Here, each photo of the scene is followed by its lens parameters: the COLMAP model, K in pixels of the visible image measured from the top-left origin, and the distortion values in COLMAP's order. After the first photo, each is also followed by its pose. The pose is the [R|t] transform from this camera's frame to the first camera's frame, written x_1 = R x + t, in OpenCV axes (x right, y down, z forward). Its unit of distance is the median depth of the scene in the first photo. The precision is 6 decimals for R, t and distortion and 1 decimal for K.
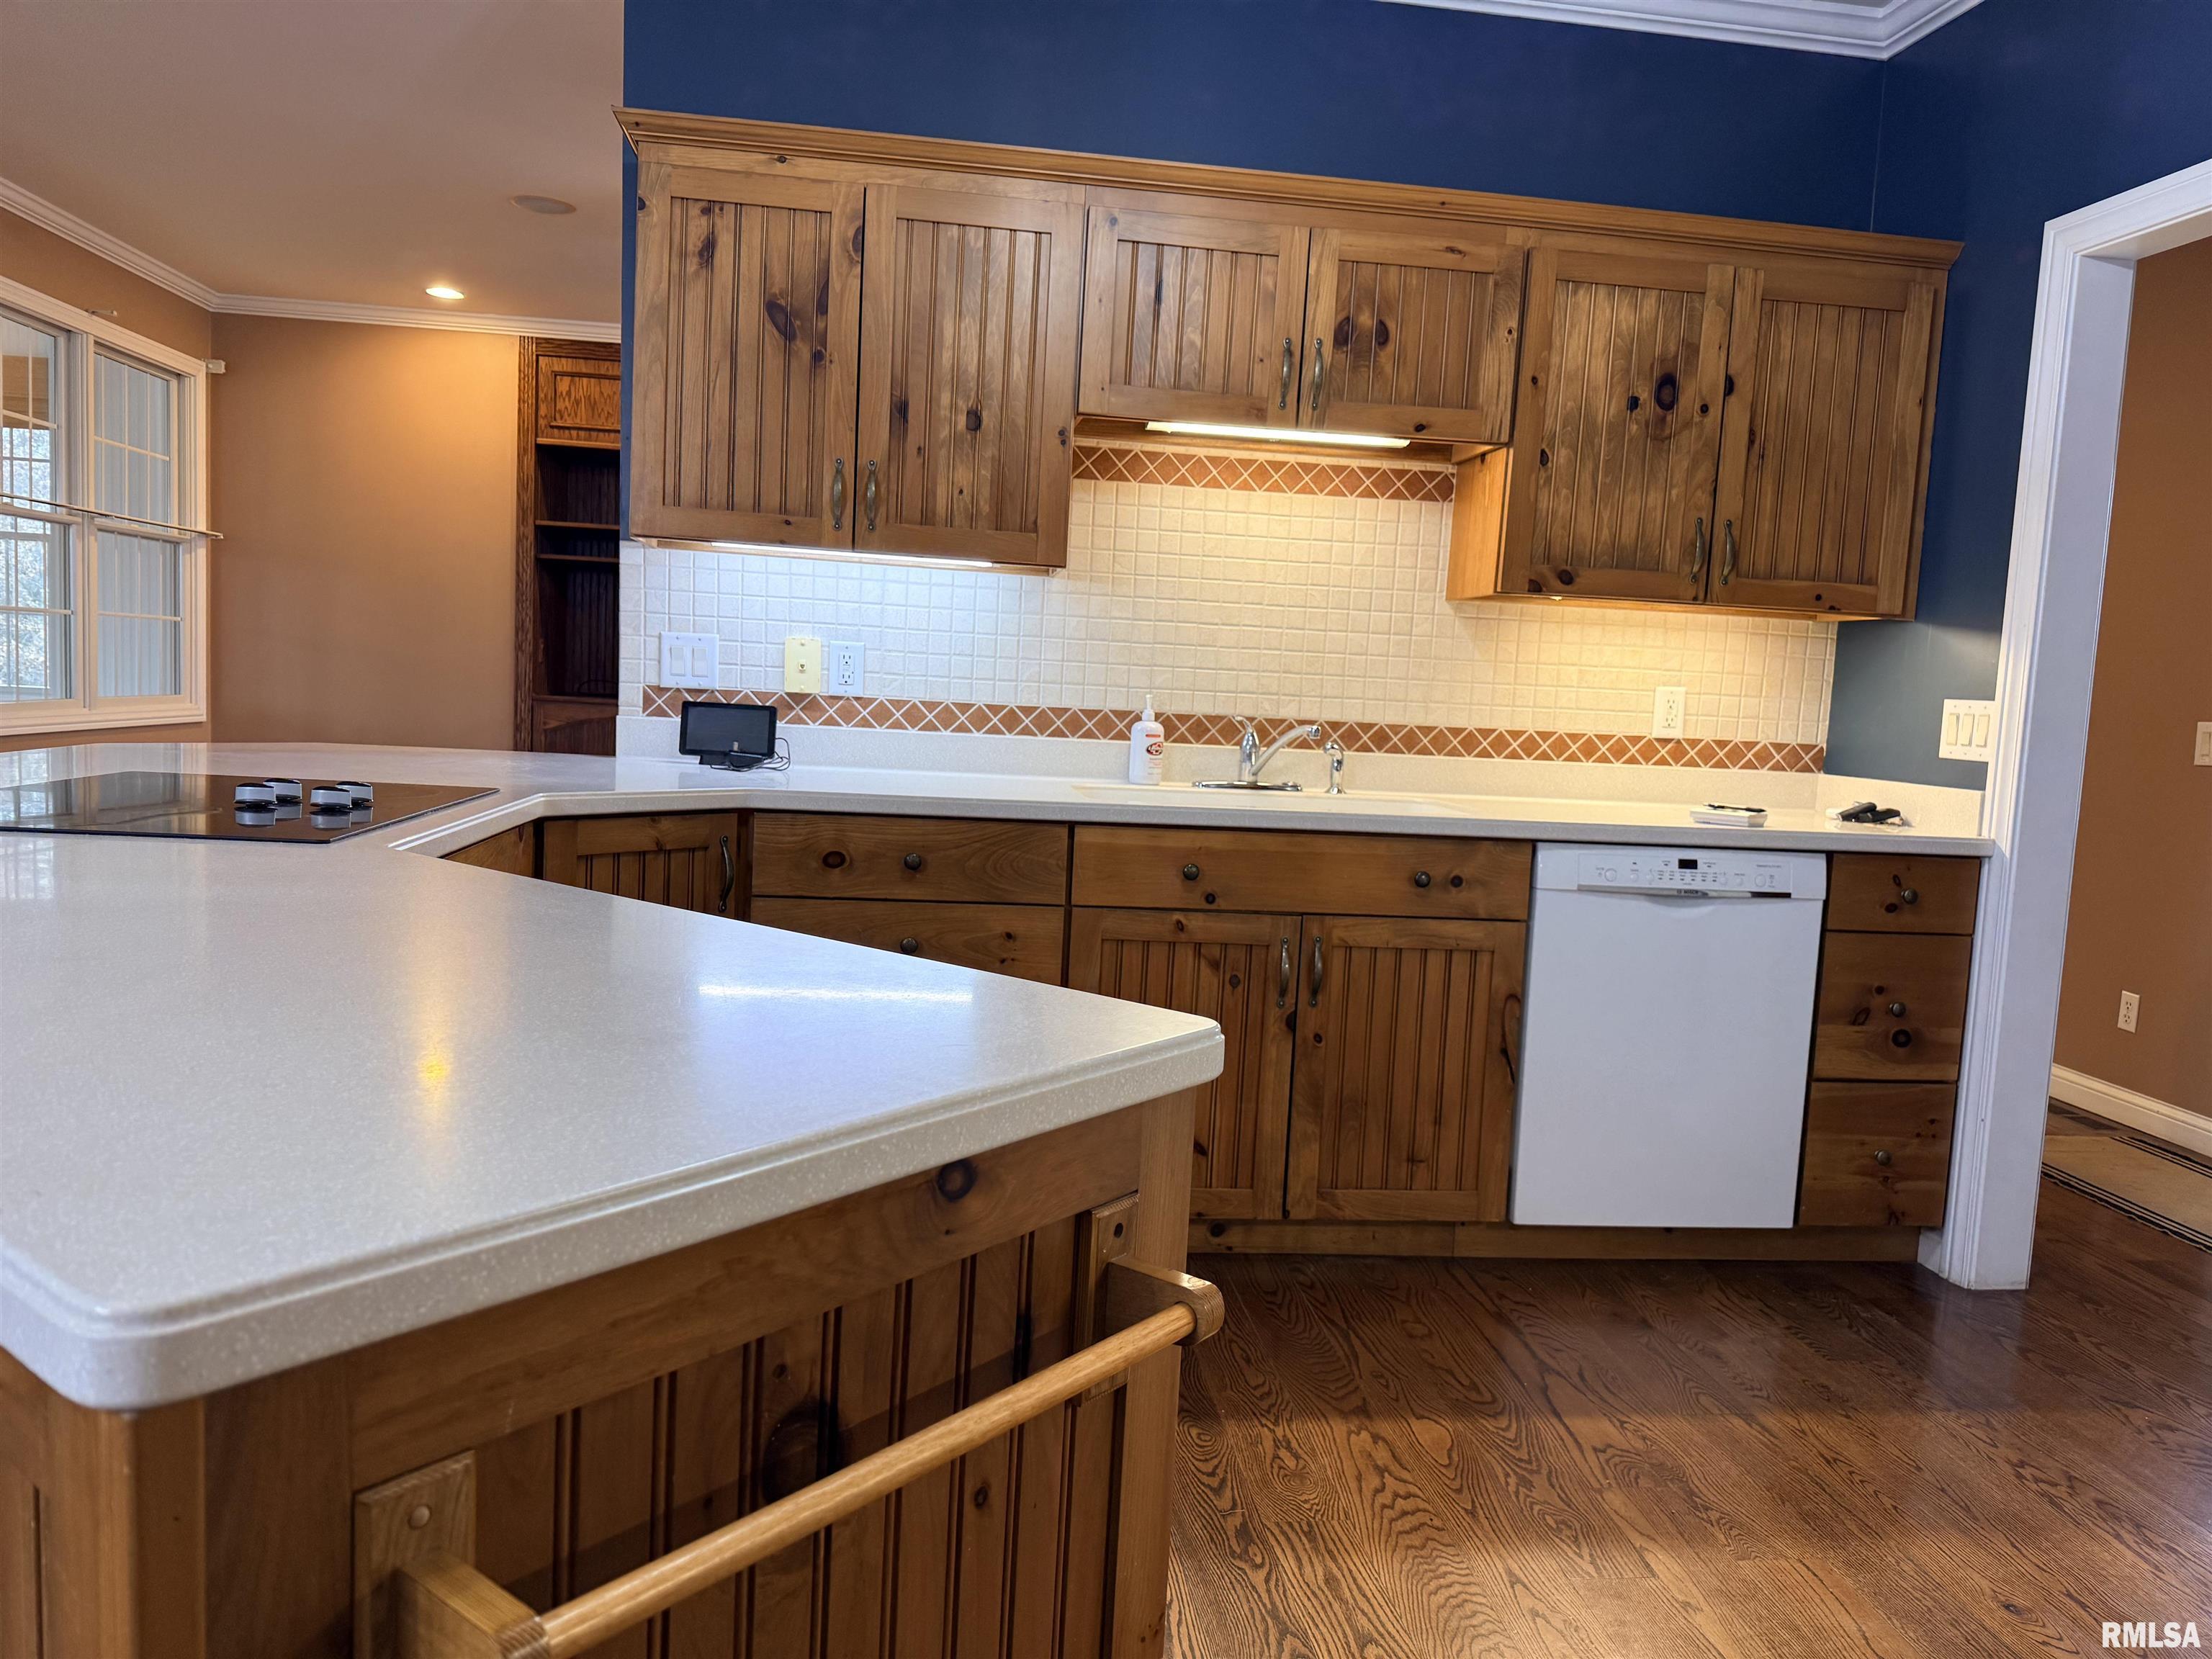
lens RADIAL K [[1568.2, 0, 1103.6], [0, 1568.2, 844.9], [0, 0, 1]] dist [0.085644, -0.128928]
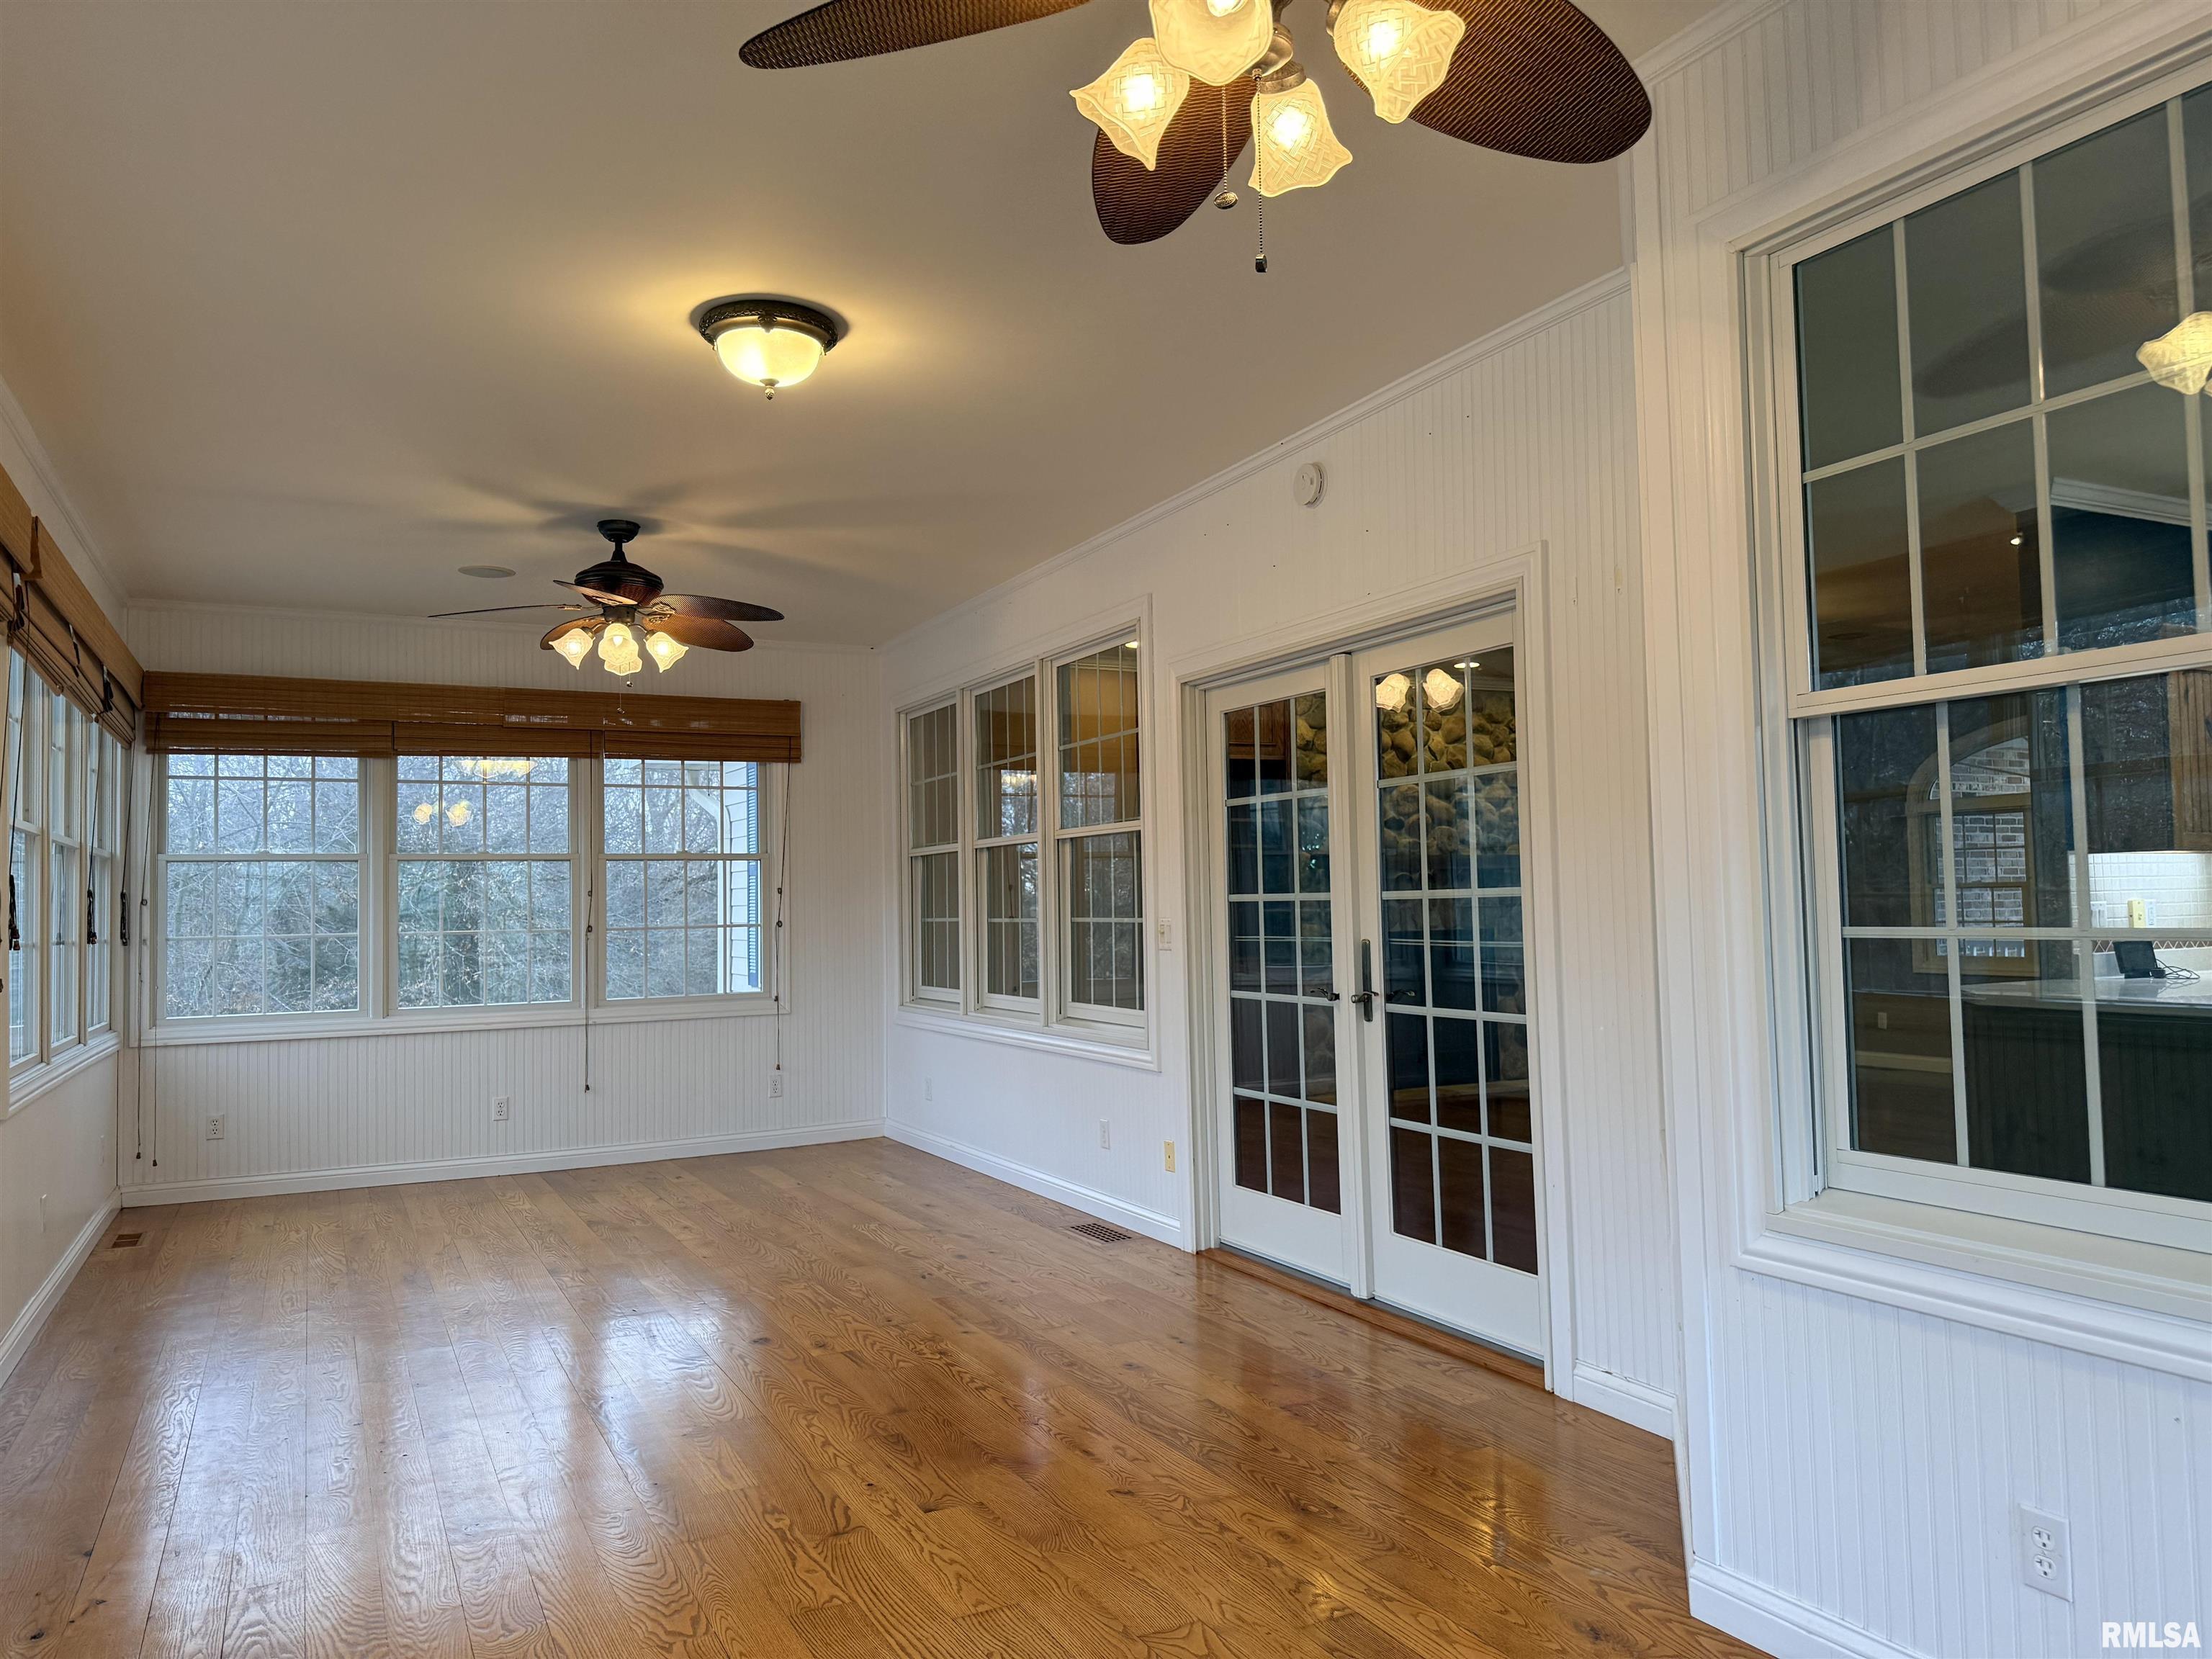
lens RADIAL K [[1568.2, 0, 1103.6], [0, 1568.2, 844.9], [0, 0, 1]] dist [0.085644, -0.128928]
pose [[0.933916, -0.064066, 0.351705, -1.819640], [0.111371, 0.986992, -0.115944, -0.115866], [-0.339702, 0.147452, 0.928903, -0.206931]]
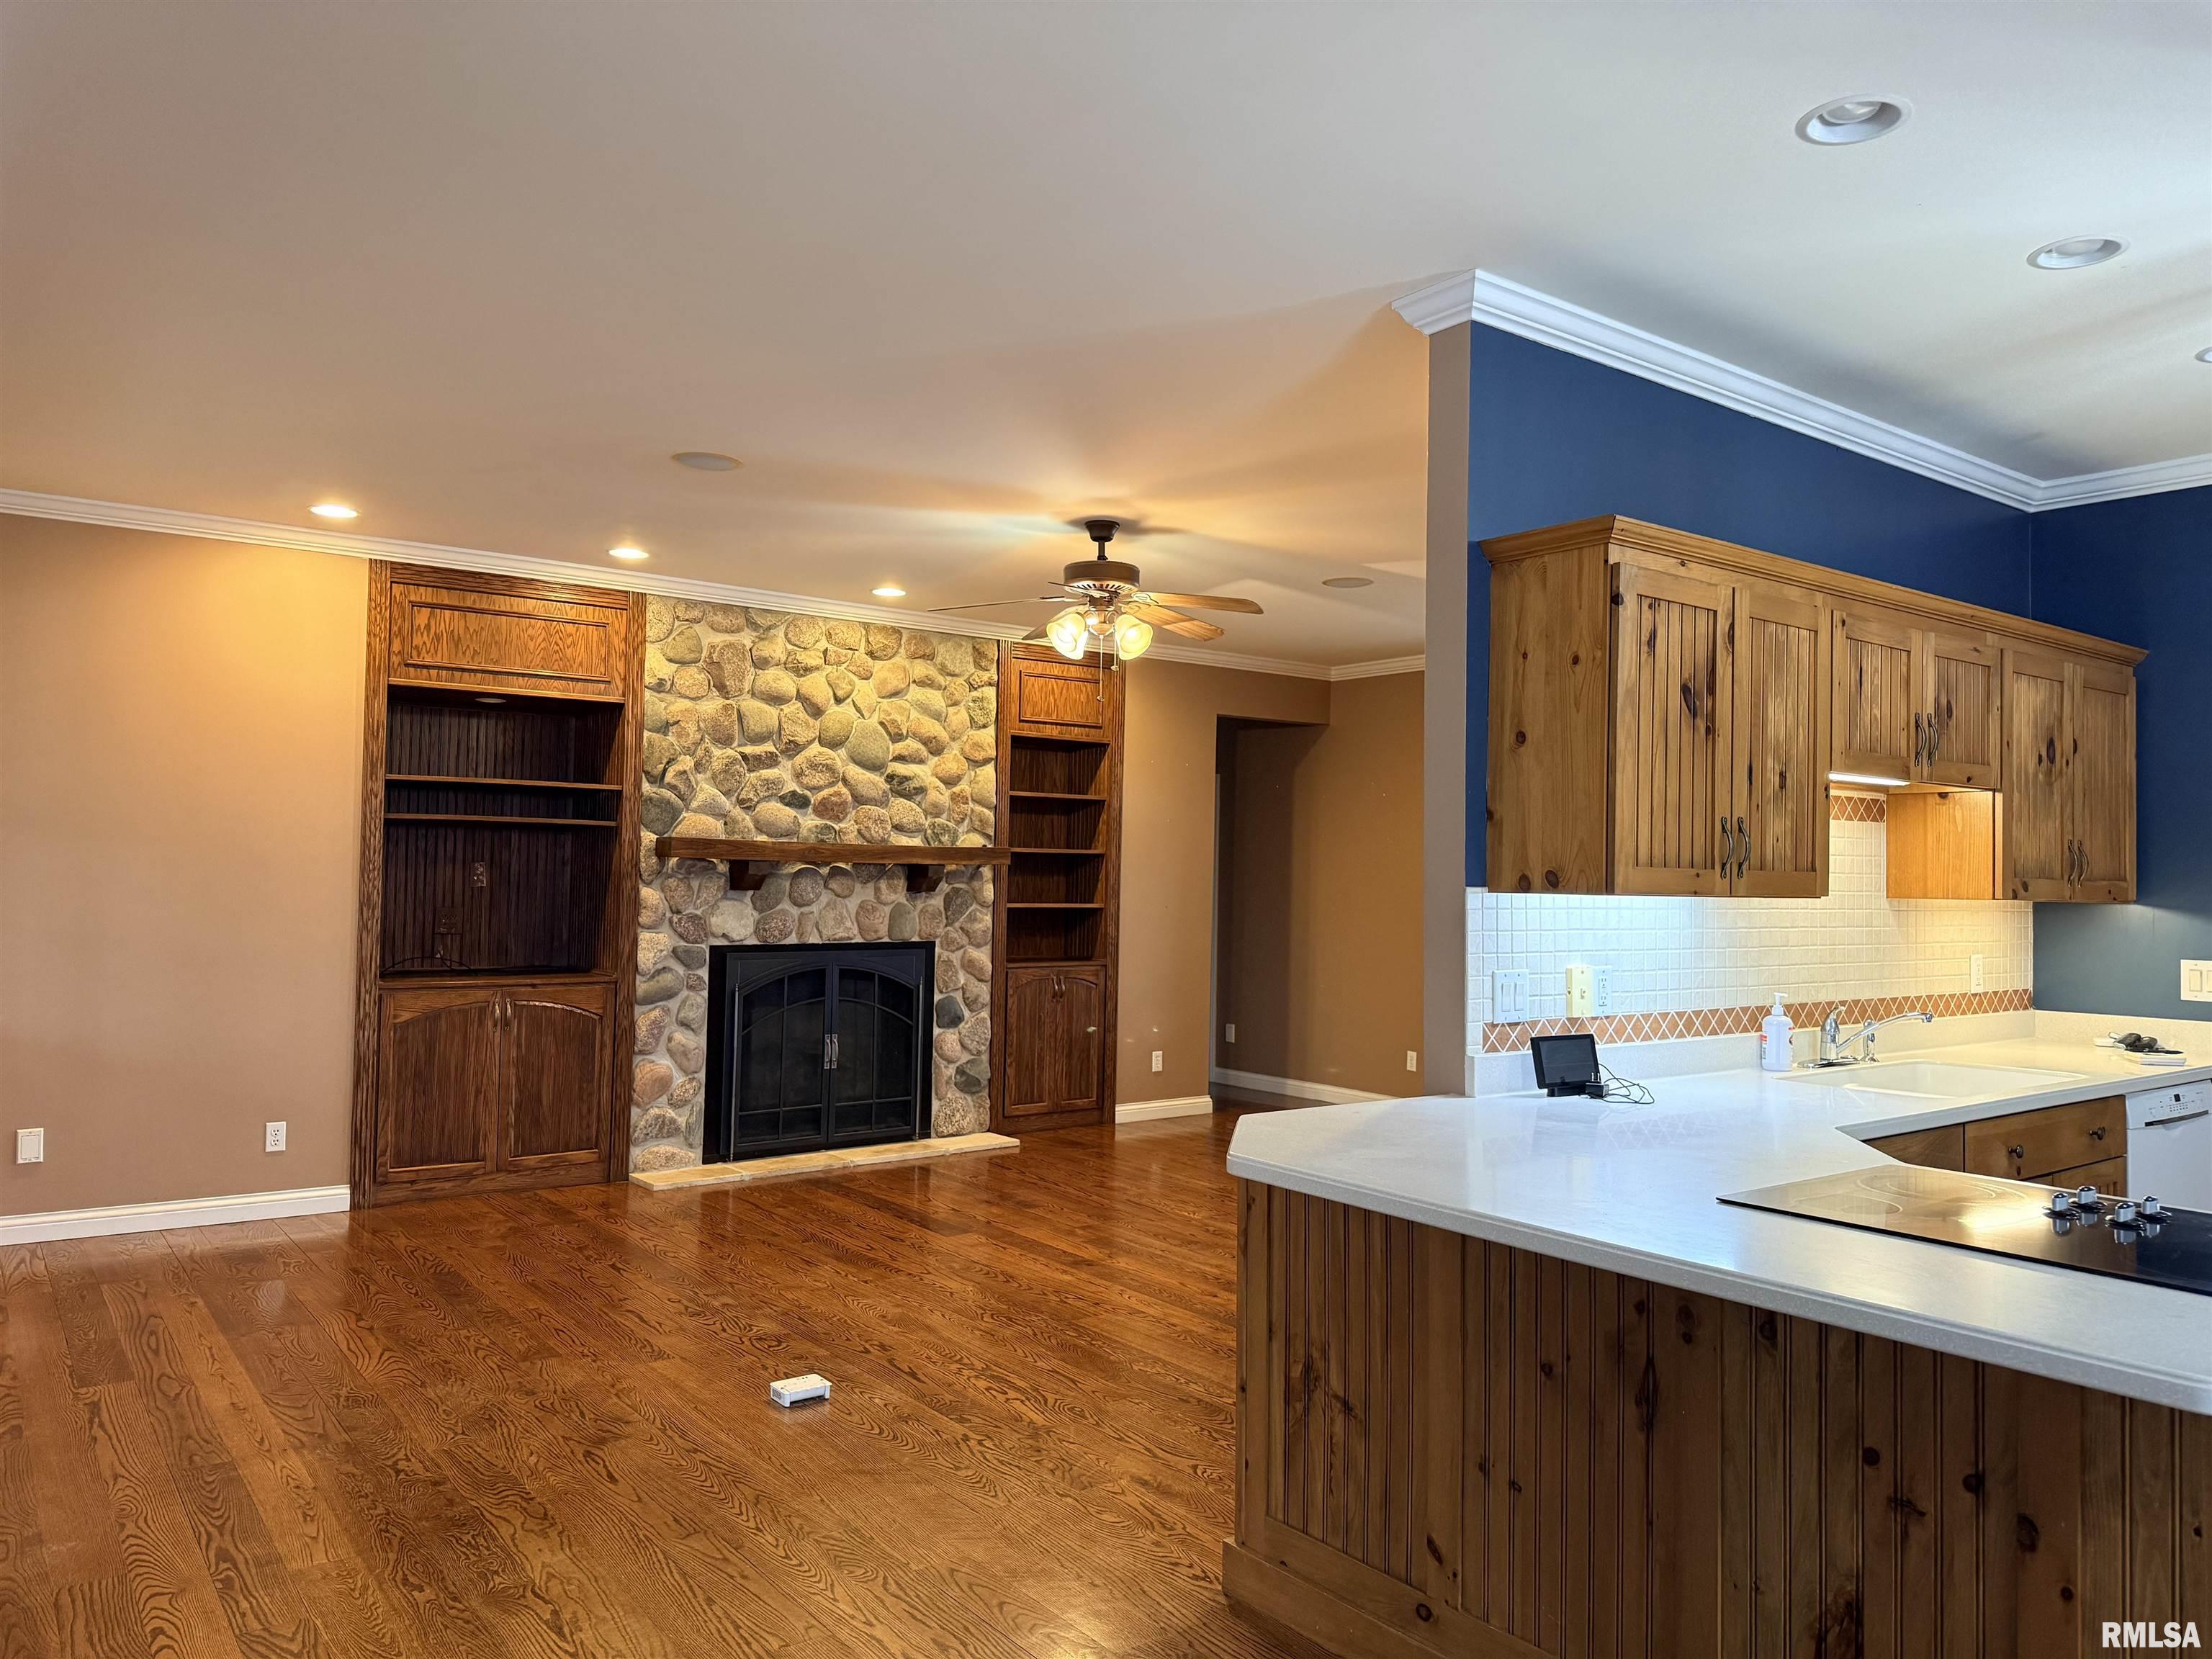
lens RADIAL K [[1568.2, 0, 1103.6], [0, 1568.2, 844.9], [0, 0, 1]] dist [0.085644, -0.128928]
pose [[0.862711, -0.029045, 0.504862, -1.022024], [0.082130, 0.993142, -0.083207, -0.151372], [-0.498983, 0.113248, 0.859180, 0.223518]]
